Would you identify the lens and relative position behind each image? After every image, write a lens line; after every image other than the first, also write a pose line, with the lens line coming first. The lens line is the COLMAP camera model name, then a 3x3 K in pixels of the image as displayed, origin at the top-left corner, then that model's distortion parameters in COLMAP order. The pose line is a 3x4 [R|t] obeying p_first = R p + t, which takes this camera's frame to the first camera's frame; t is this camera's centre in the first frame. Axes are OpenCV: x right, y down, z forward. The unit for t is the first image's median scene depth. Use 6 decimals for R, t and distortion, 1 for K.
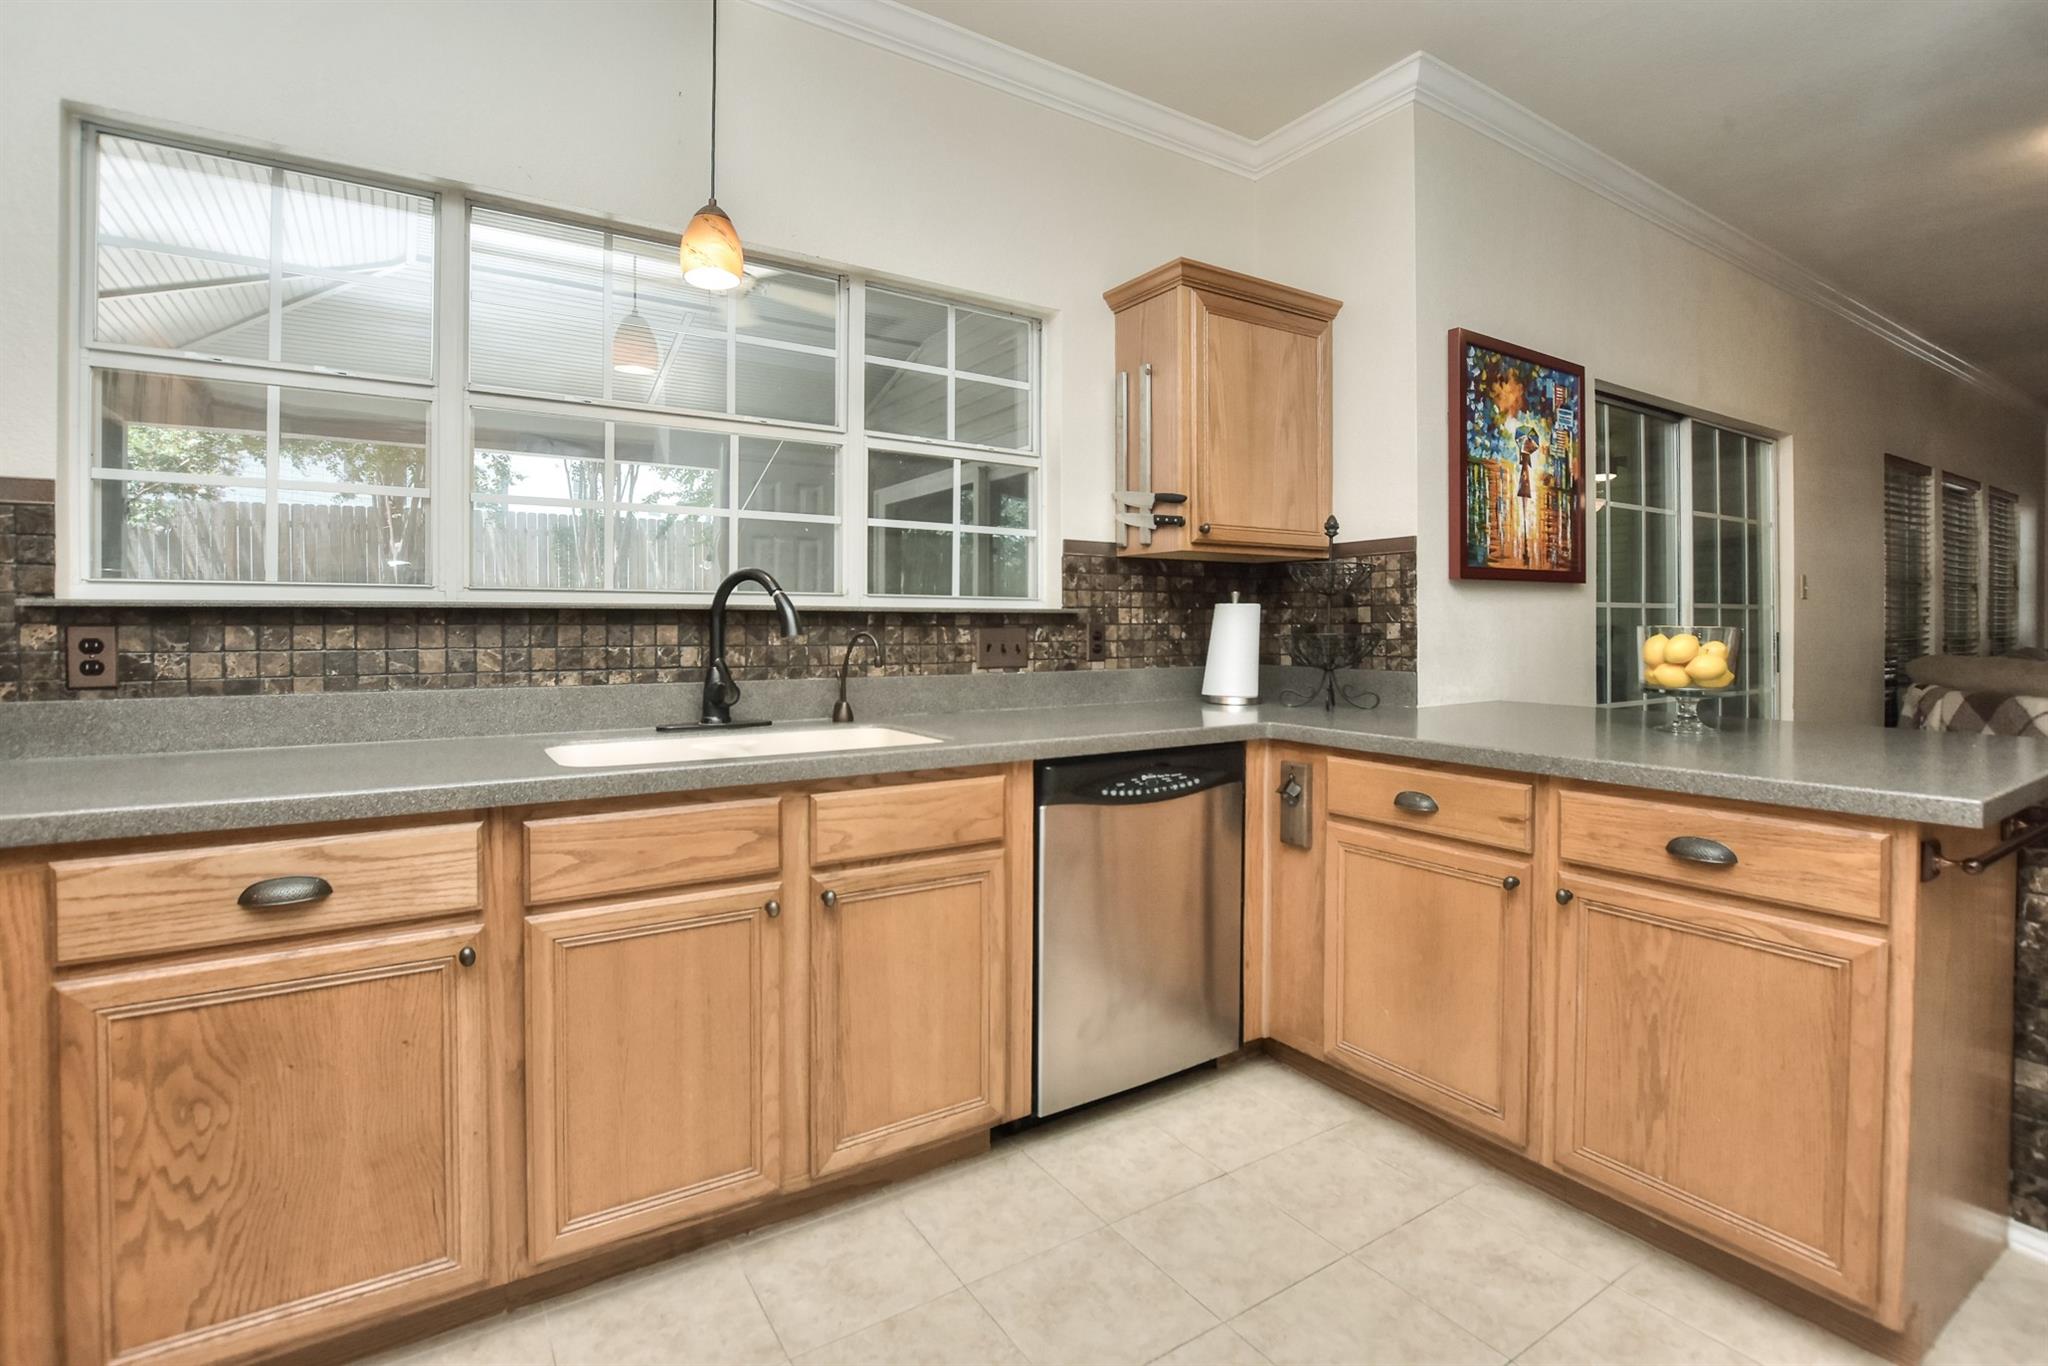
lens RADIAL K [[926.6, 0, 1098.5], [0, 926.6, 630.1], [0, 0, 1]] dist [-0.024328, 0.003322]
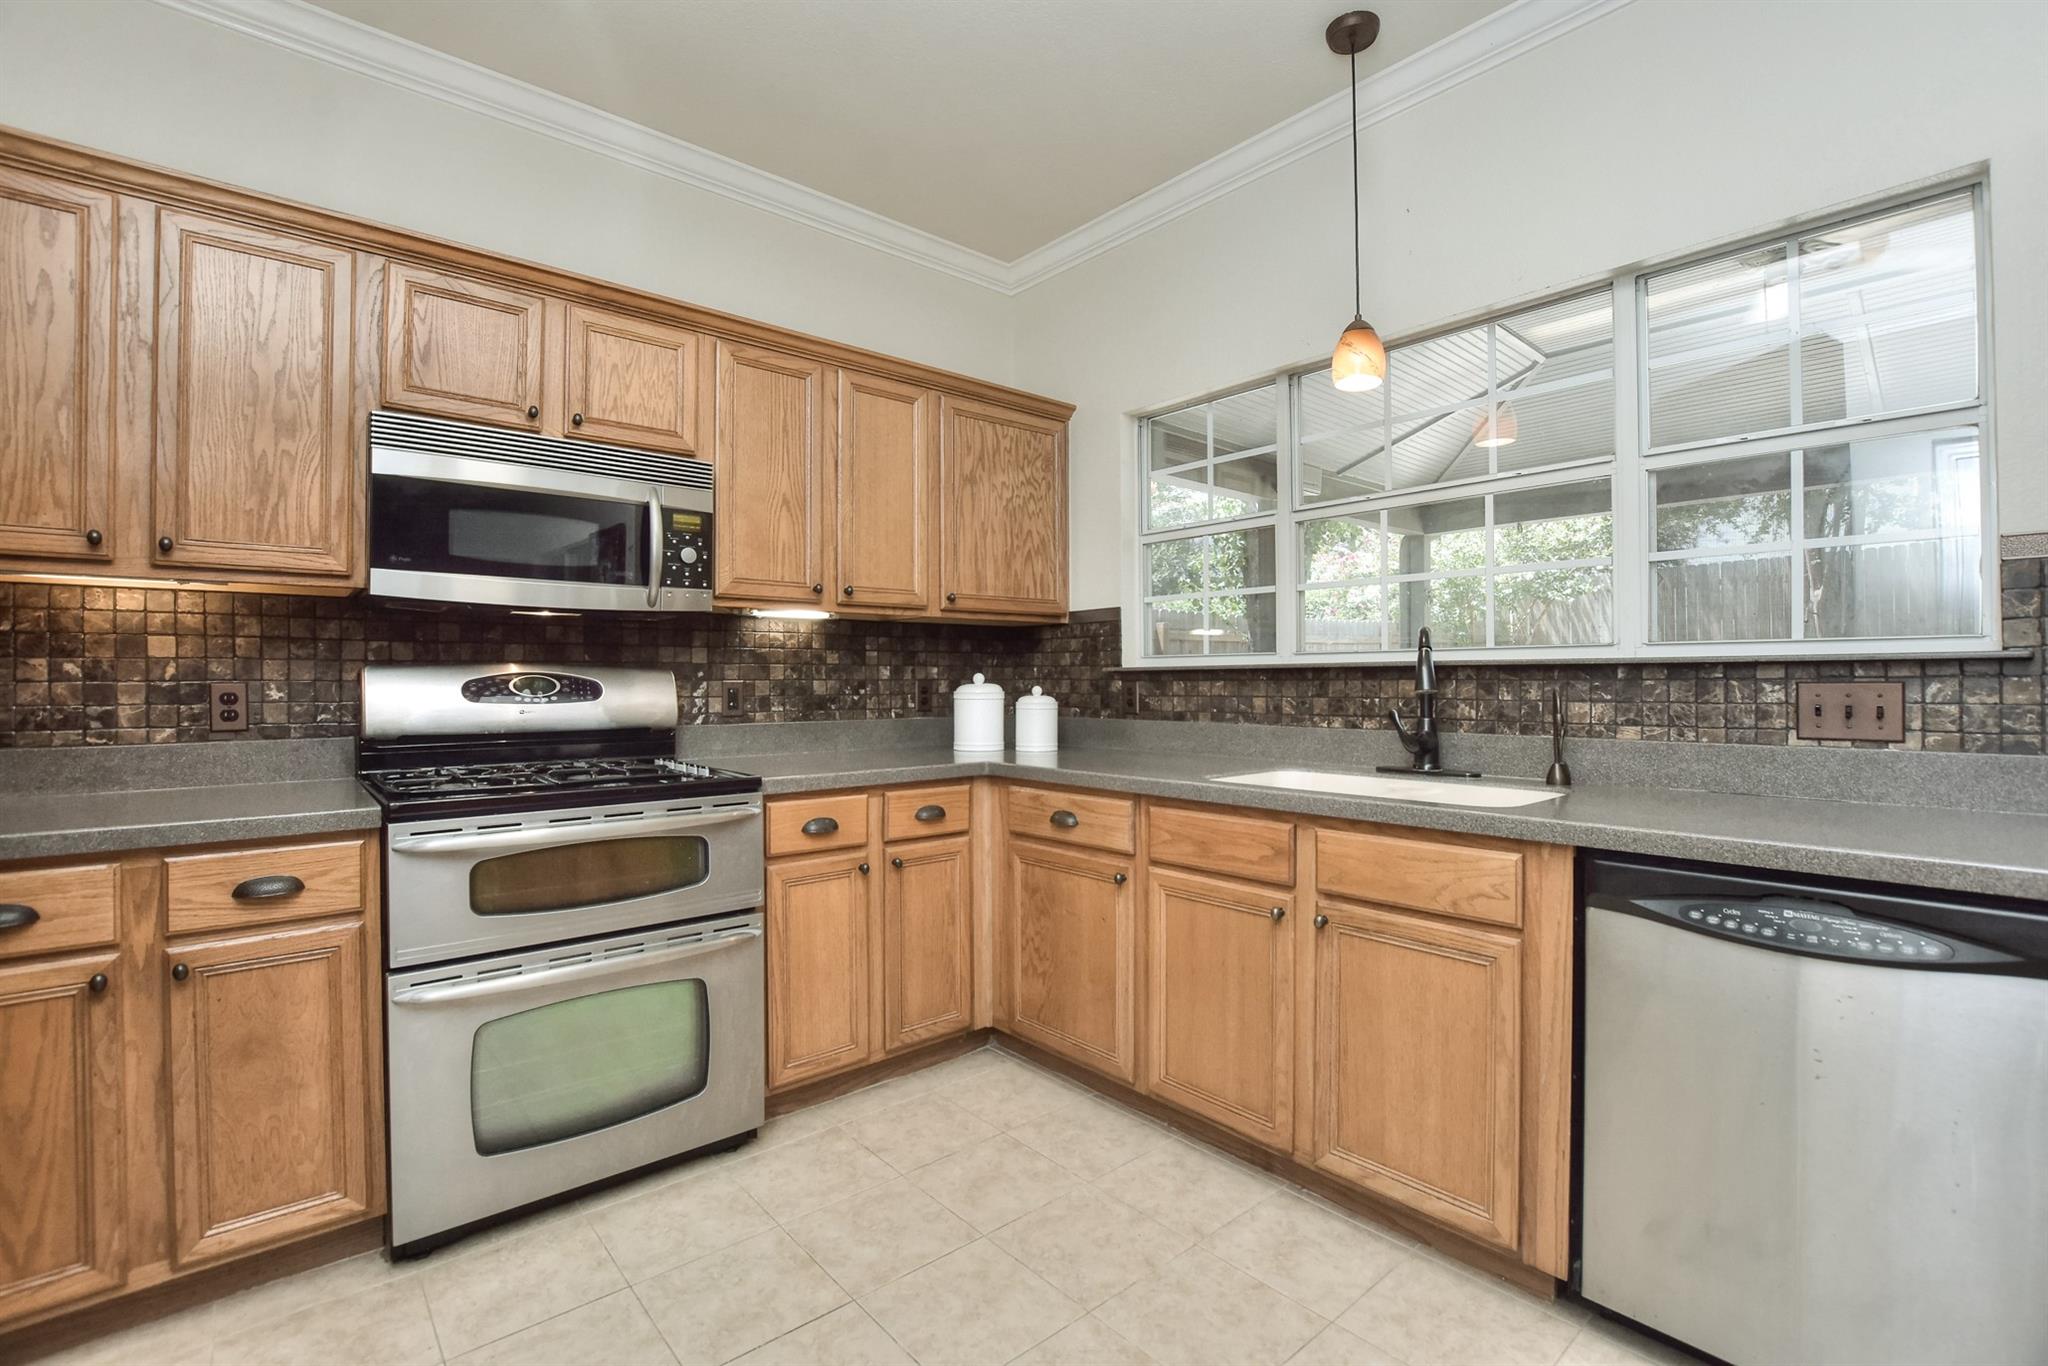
lens RADIAL K [[926.6, 0, 1027.9], [0, 926.6, 681.1], [0, 0, 1]] dist [-0.024328, 0.003322]
pose [[0.129838, -0.001850, -0.991533, 0.518102], [-0.002758, 0.999994, -0.002227, -0.000079], [0.991531, 0.003024, 0.129833, 0.331166]]
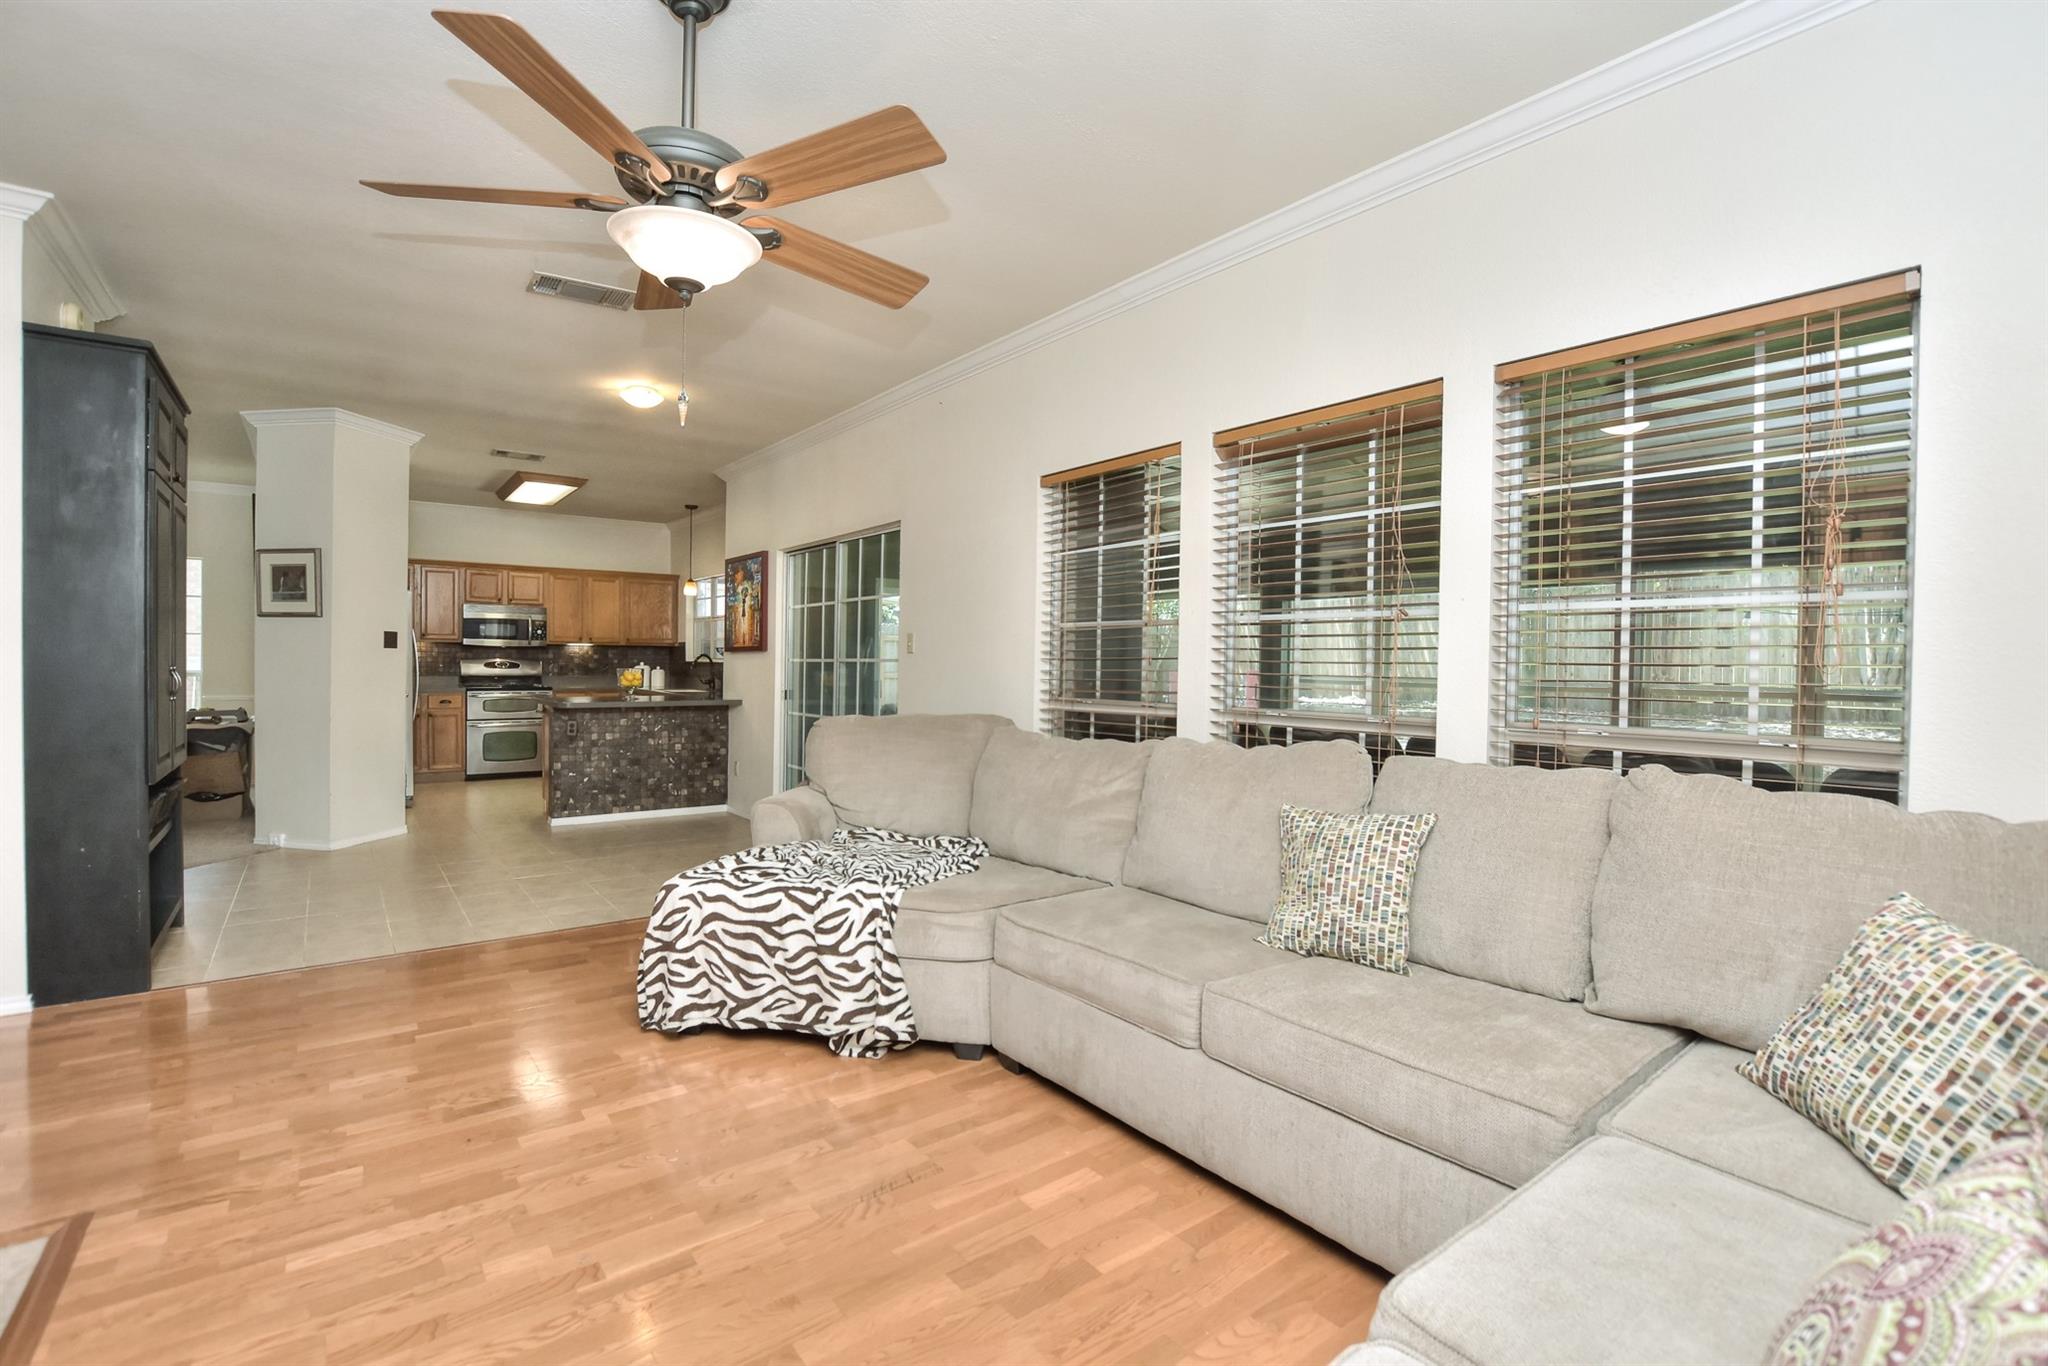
lens RADIAL K [[926.6, 0, 1019.5], [0, 926.6, 683.4], [0, 0, 1]] dist [-0.024328, 0.003322]
pose [[0.065959, 0.023805, -0.997538, 3.518624], [-0.017579, 0.999588, 0.022692, -0.042984], [0.997667, 0.016039, 0.066350, 1.871742]]
